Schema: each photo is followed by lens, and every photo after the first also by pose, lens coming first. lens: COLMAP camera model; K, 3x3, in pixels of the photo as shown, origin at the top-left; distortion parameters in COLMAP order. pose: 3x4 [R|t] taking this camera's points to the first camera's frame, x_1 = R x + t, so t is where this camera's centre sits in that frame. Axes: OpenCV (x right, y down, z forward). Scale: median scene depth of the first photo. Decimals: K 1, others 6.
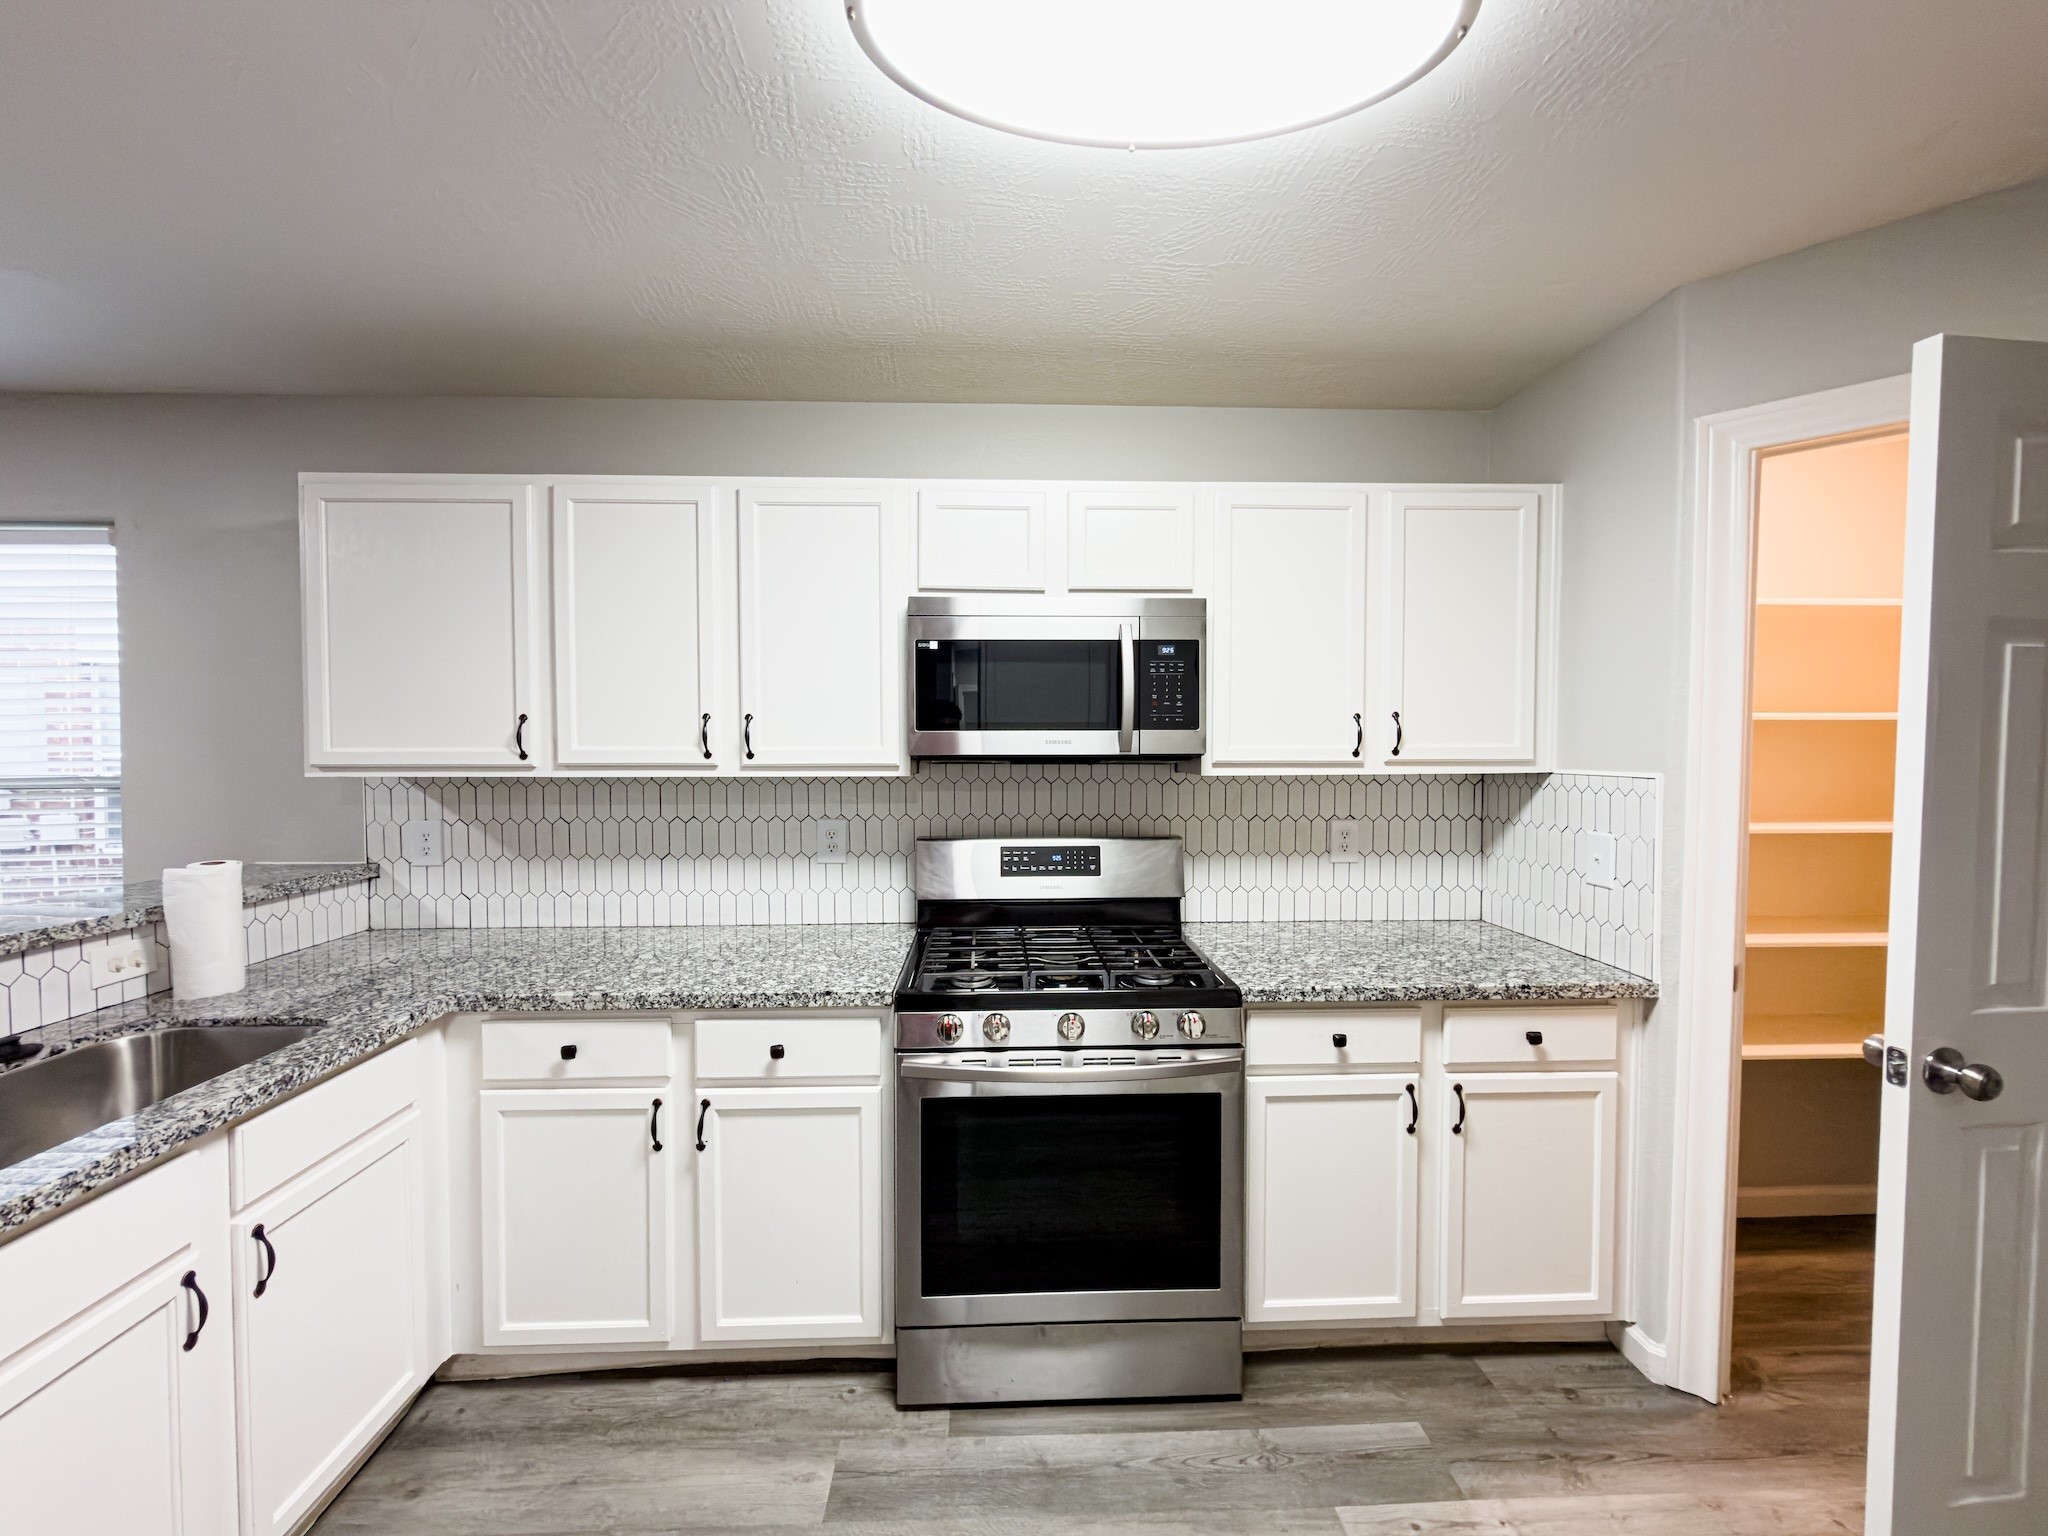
lens RADIAL K [[812.4, 0, 1025.4], [0, 812.4, 768.7], [0, 0, 1]] dist [-0.000439, 0.000436]
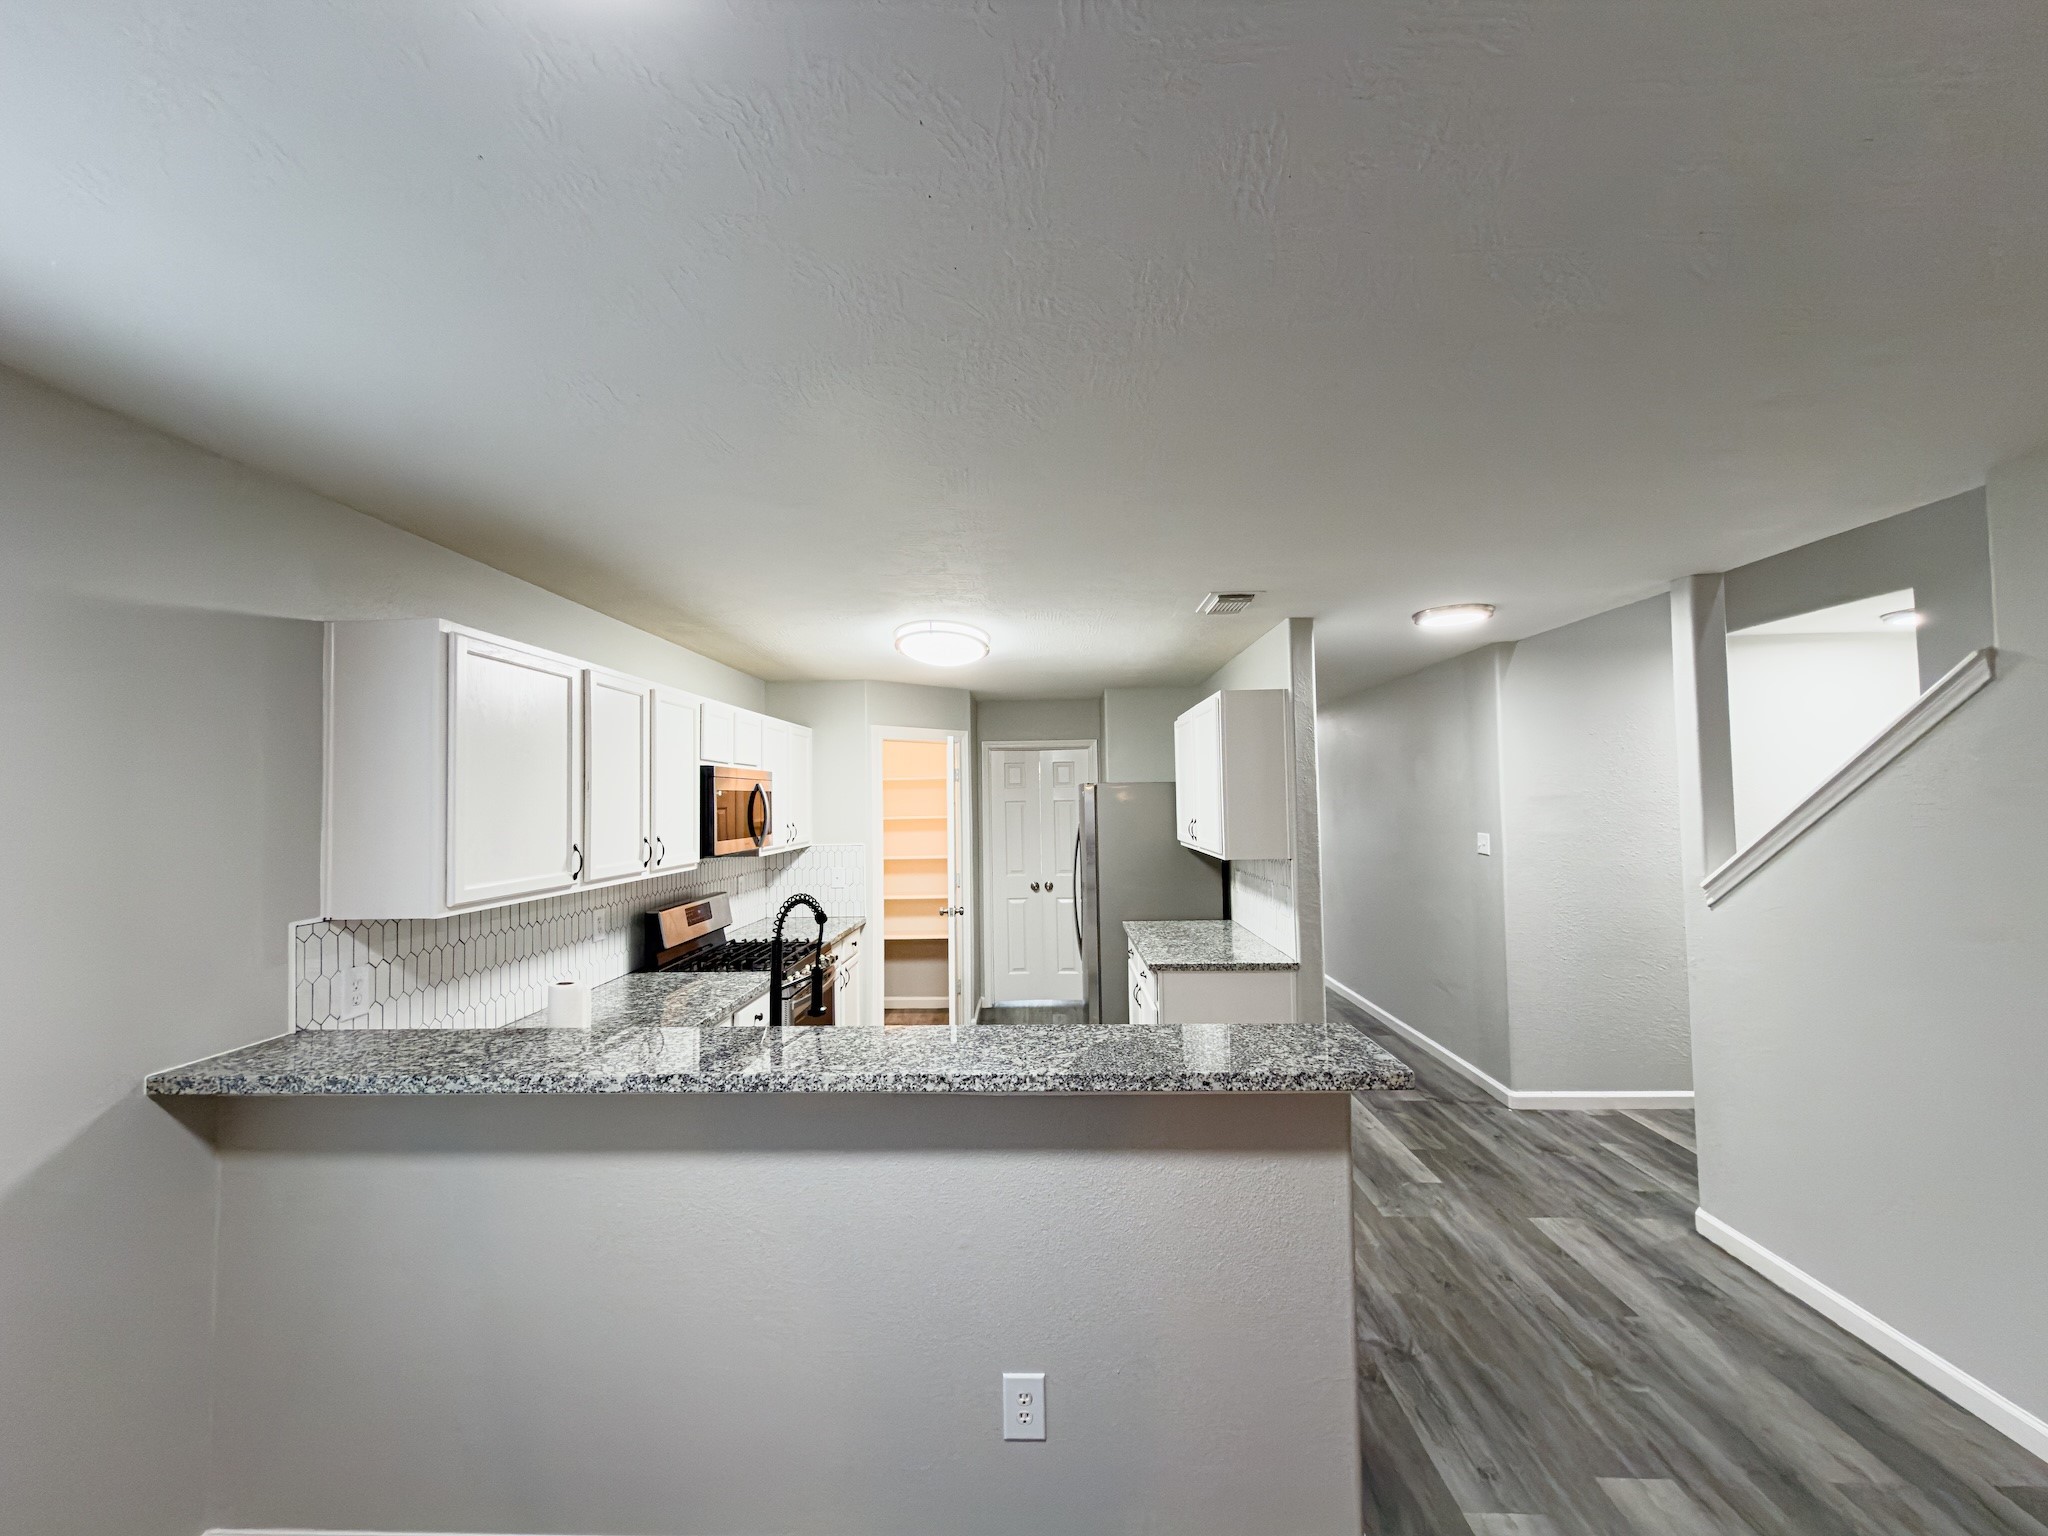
lens RADIAL K [[812.4, 0, 1025.4], [0, 812.4, 768.7], [0, 0, 1]] dist [-0.000439, 0.000436]
pose [[0.069249, 0.038584, 0.996853, -1.823679], [0.042895, 0.998212, -0.041616, -0.100390], [-0.996677, 0.045642, 0.067470, 0.201250]]
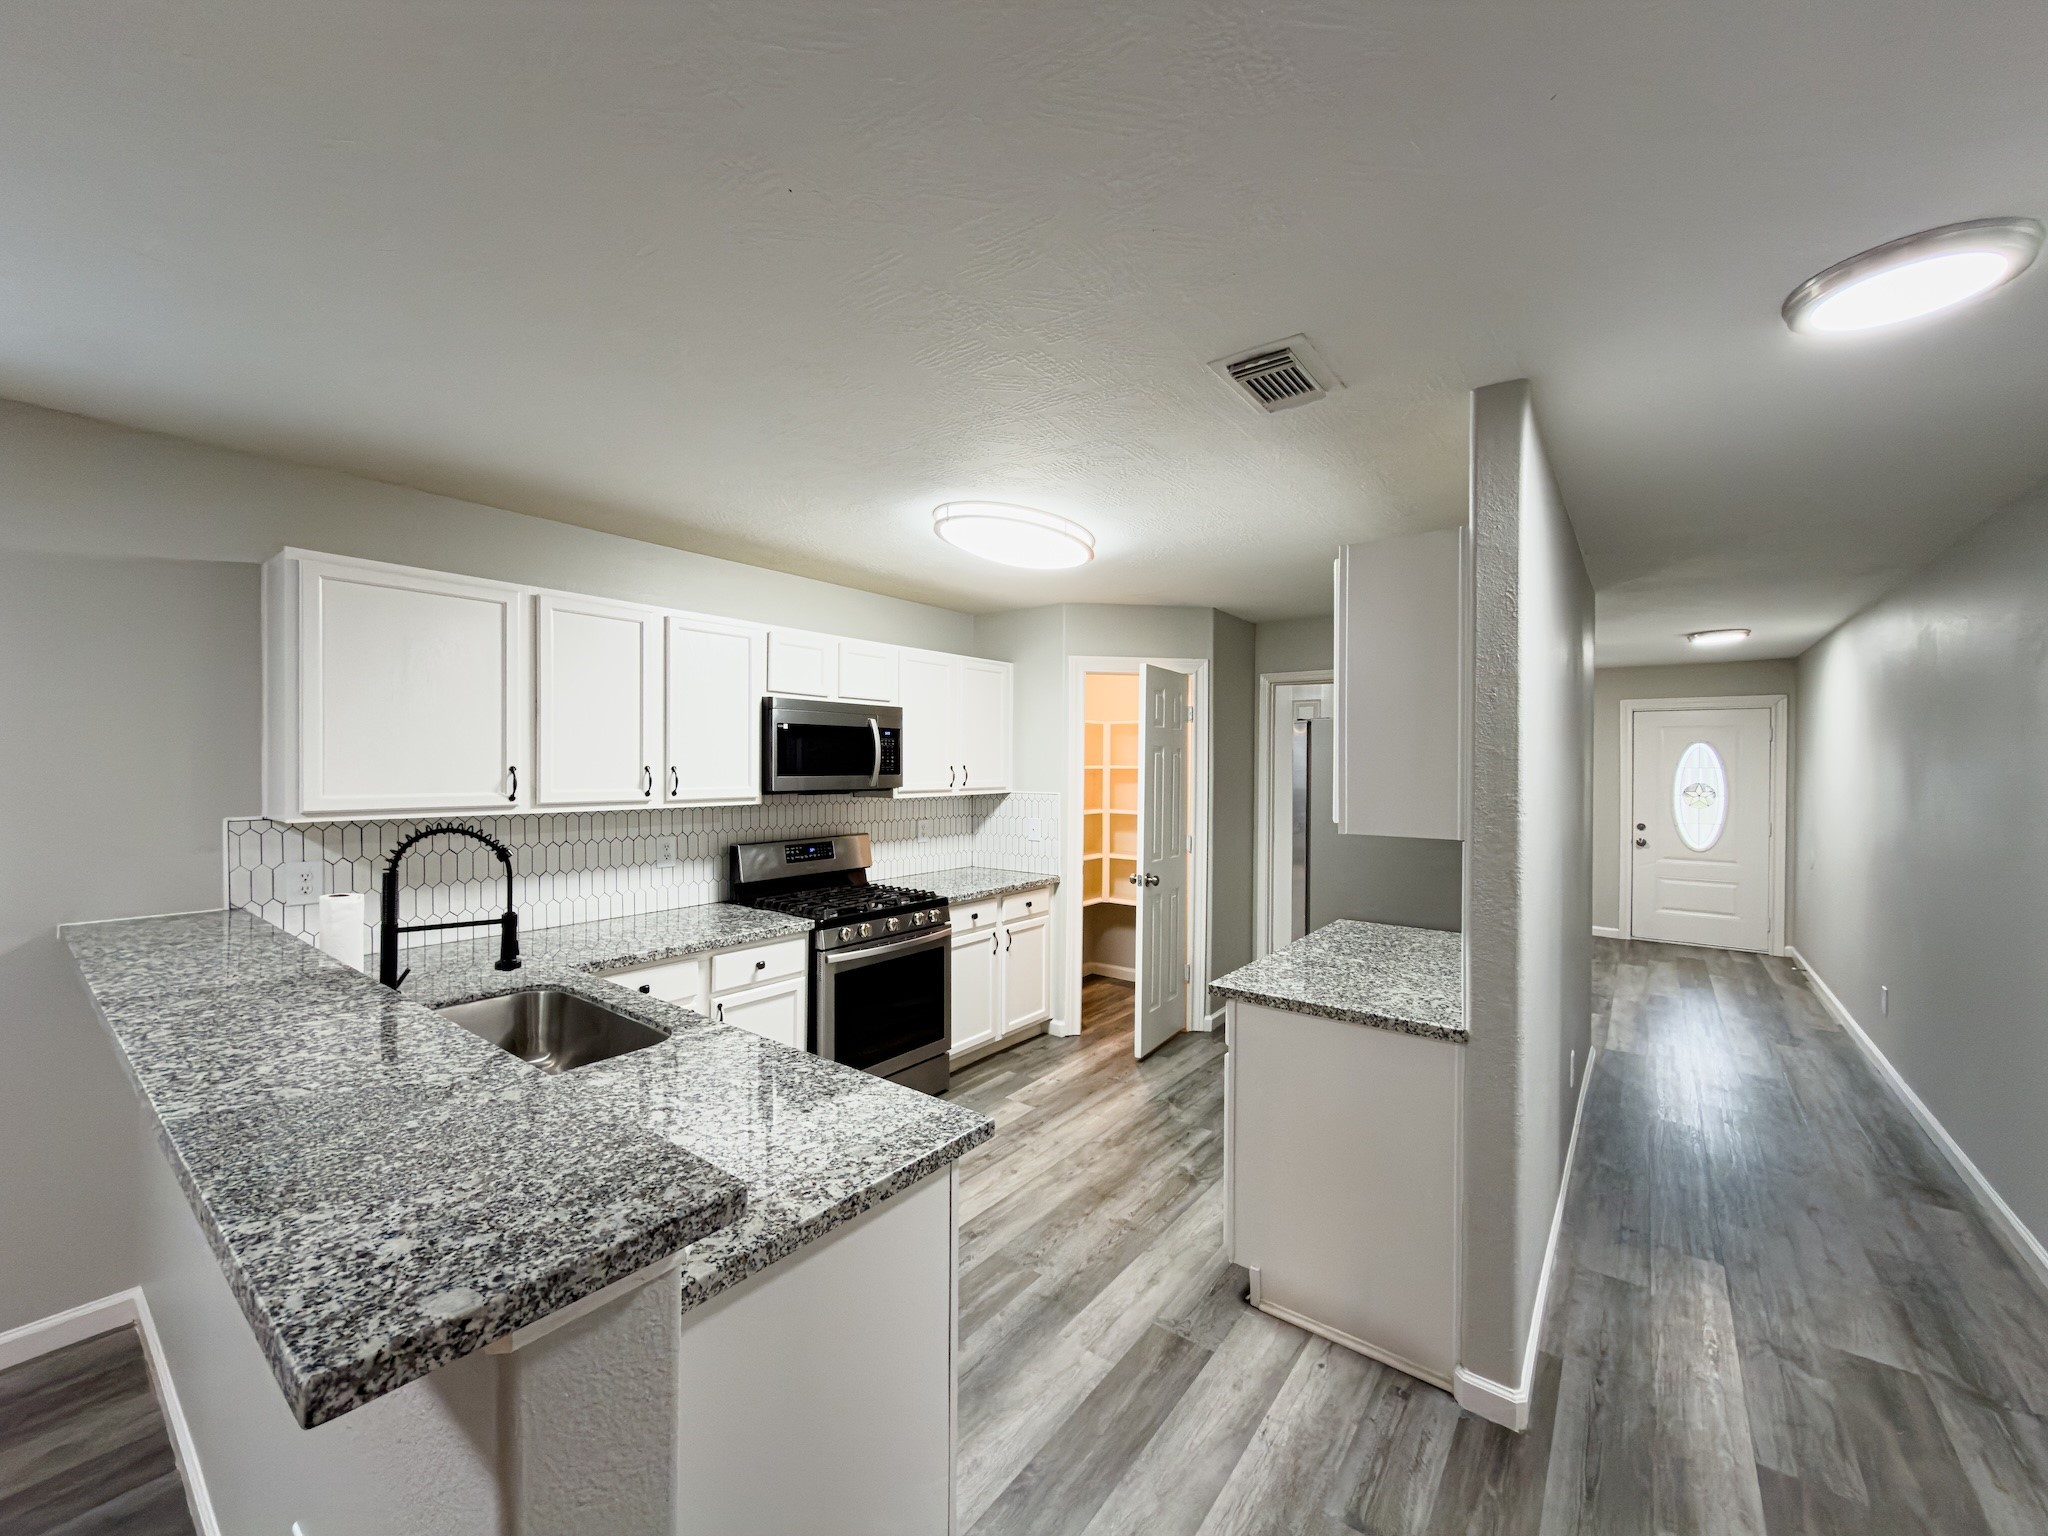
lens RADIAL K [[812.4, 0, 1025.4], [0, 812.4, 768.7], [0, 0, 1]] dist [-0.000439, 0.000436]
pose [[0.637516, -0.000540, 0.770437, -1.085853], [0.015553, 0.999805, -0.012168, -0.034059], [-0.770280, 0.019740, 0.637400, -0.463105]]
